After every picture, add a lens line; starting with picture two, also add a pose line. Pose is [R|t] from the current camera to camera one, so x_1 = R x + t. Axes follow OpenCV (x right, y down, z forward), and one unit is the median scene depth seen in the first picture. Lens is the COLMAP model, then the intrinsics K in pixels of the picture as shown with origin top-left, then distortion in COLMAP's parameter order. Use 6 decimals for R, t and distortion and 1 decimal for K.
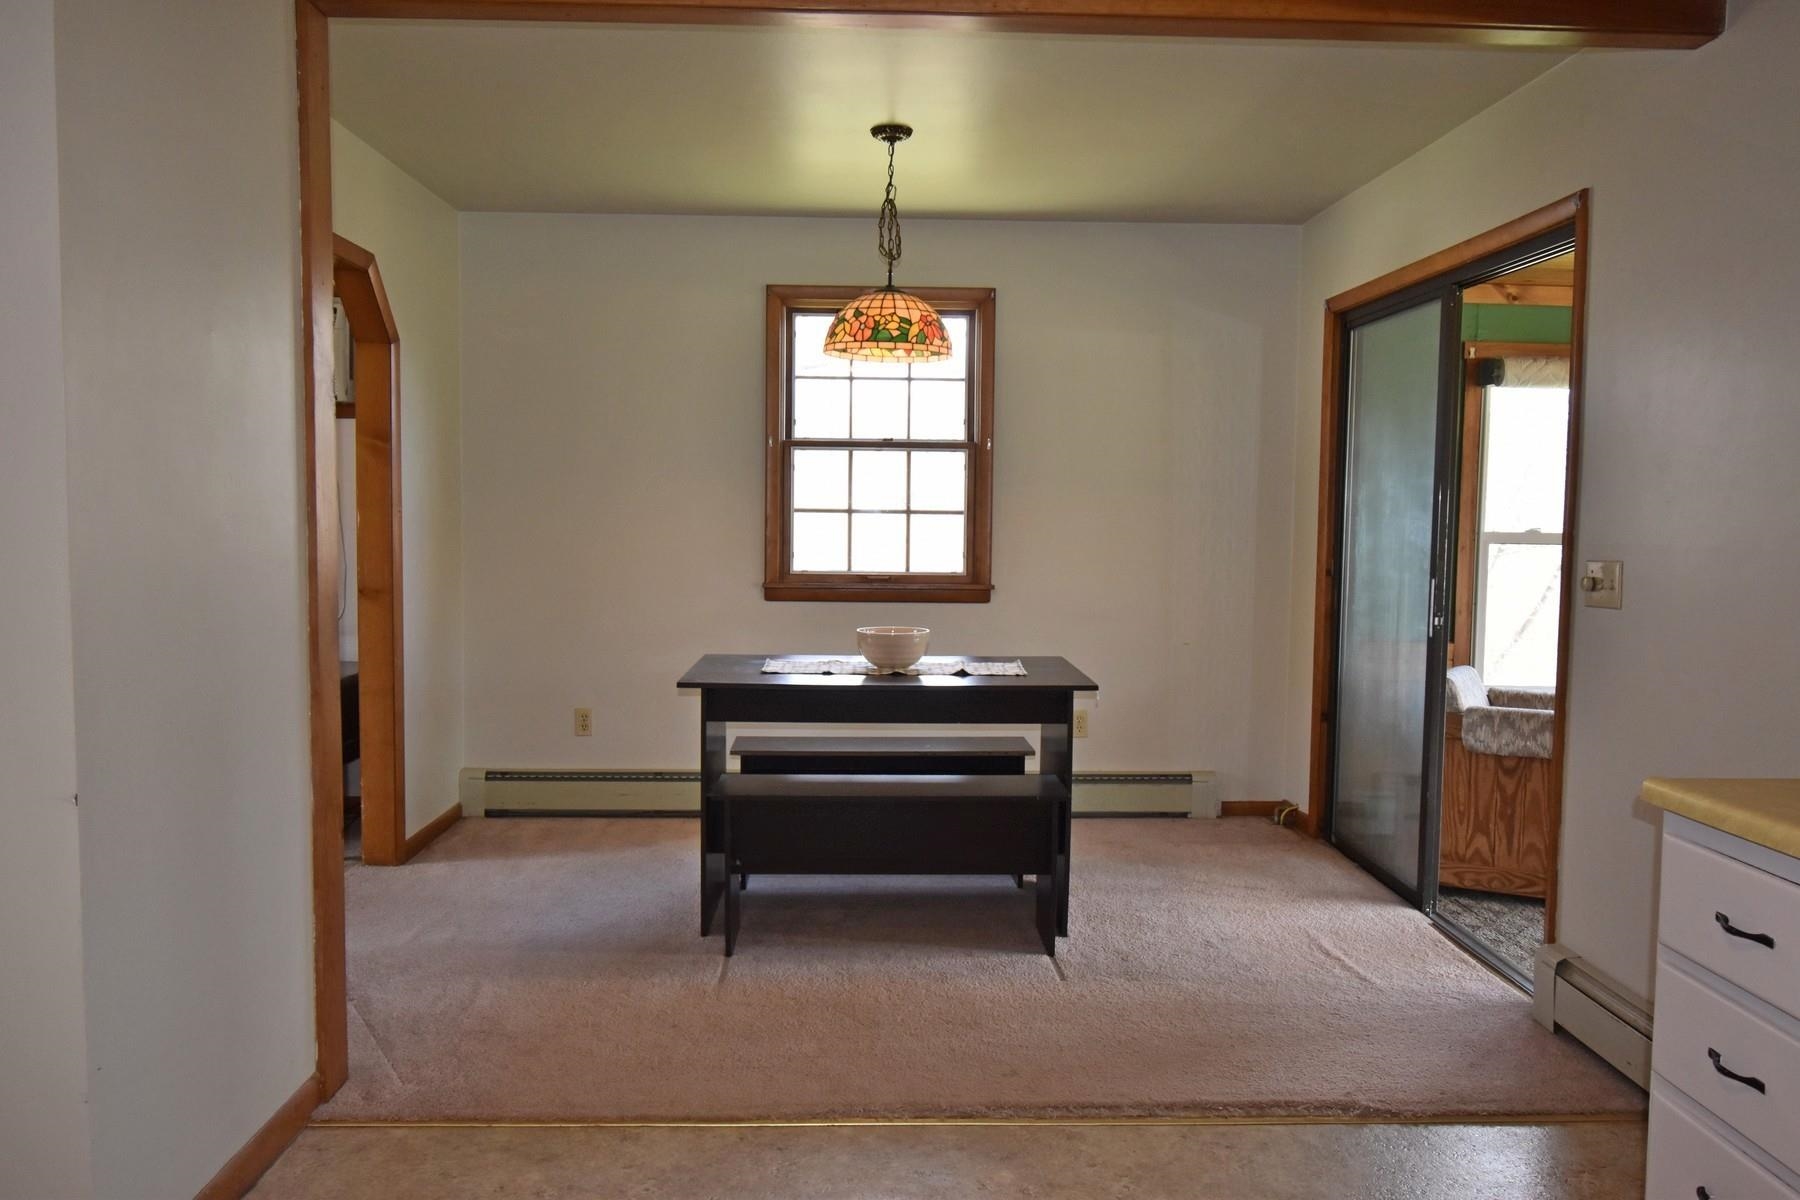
lens RADIAL K [[1469.2, 0, 933.4], [0, 1469.2, 603.8], [0, 0, 1]] dist [0.008230, -0.008140]
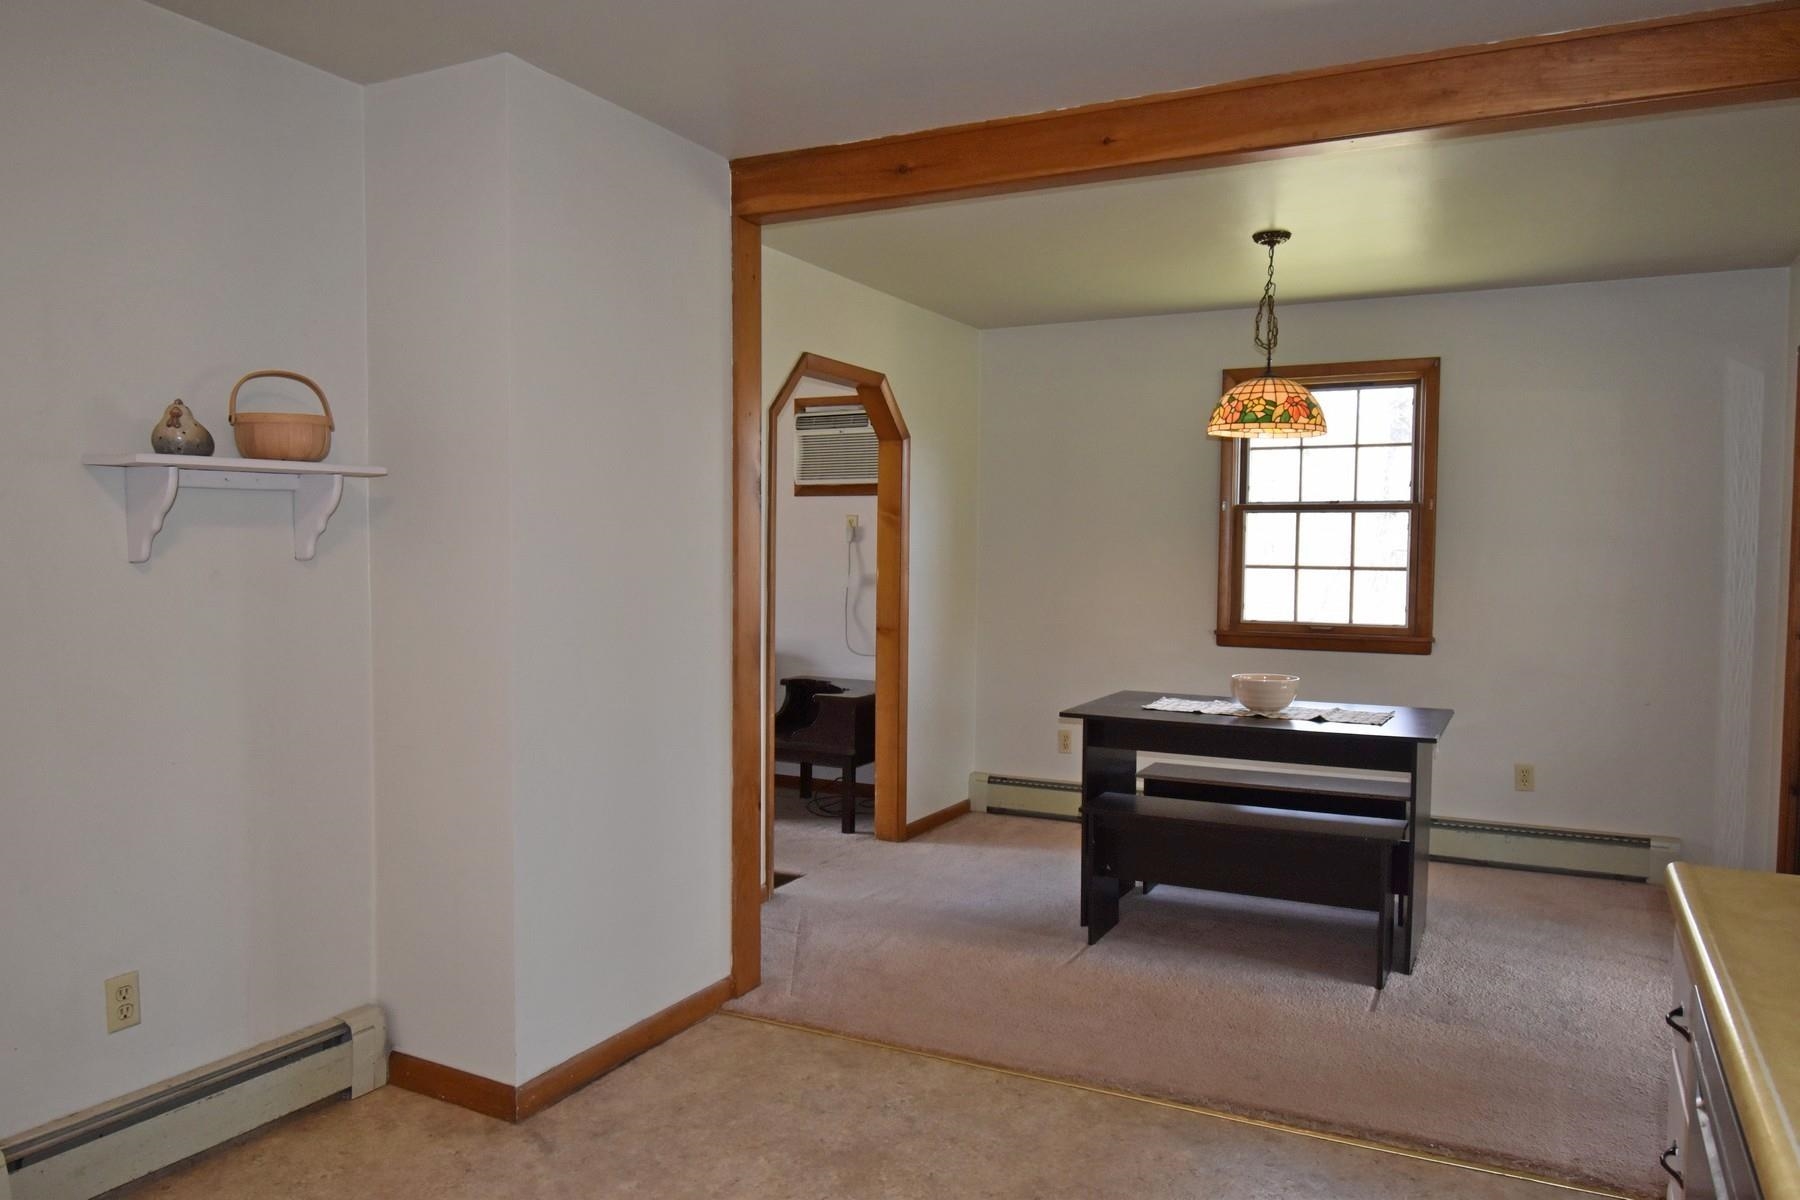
lens RADIAL K [[1331.6, 0, 900.0], [0, 1331.6, 600.0], [0, 0, 1]] dist [0.009386, -0.019506]
pose [[0.869266, 0.016710, -0.494062, 0.210054], [-0.030309, 0.999350, -0.019526, -0.011554], [0.493415, 0.031948, 0.869207, -0.020746]]
